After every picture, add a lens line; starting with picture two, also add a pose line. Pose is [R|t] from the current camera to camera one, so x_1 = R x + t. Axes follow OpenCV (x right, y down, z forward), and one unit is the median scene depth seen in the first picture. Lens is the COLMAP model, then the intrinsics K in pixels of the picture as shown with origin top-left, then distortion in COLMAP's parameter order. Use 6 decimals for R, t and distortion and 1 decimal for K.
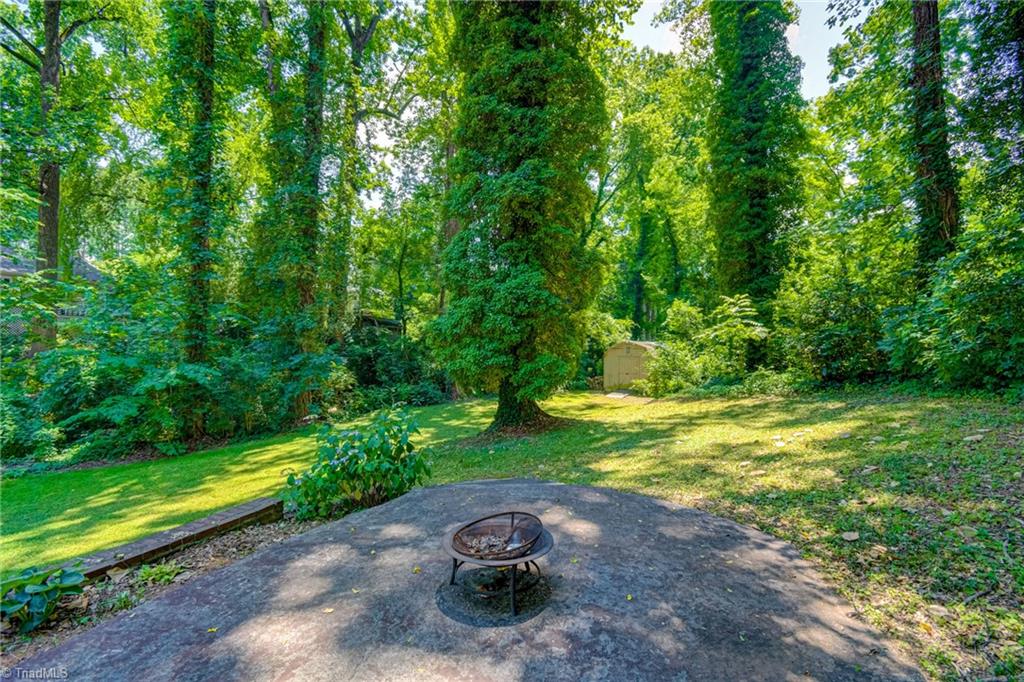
lens RADIAL K [[460.4, 0, 520.4], [0, 460.4, 342.0], [0, 0, 1]] dist [0.012152, -0.014881]
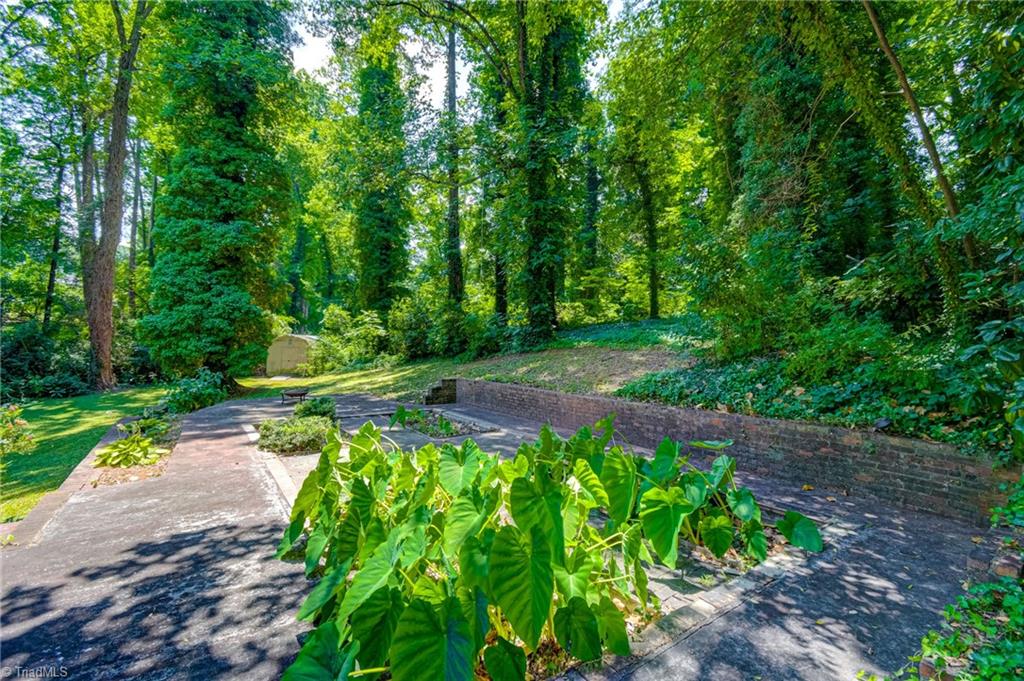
lens RADIAL K [[460.4, 0, 520.6], [0, 460.4, 341.9], [0, 0, 1]] dist [0.012152, -0.014881]
pose [[0.745406, 0.006469, 0.666580, -0.188873], [-0.019086, 0.999750, 0.011641, -0.011404], [-0.666338, -0.021400, 0.745343, -0.482333]]
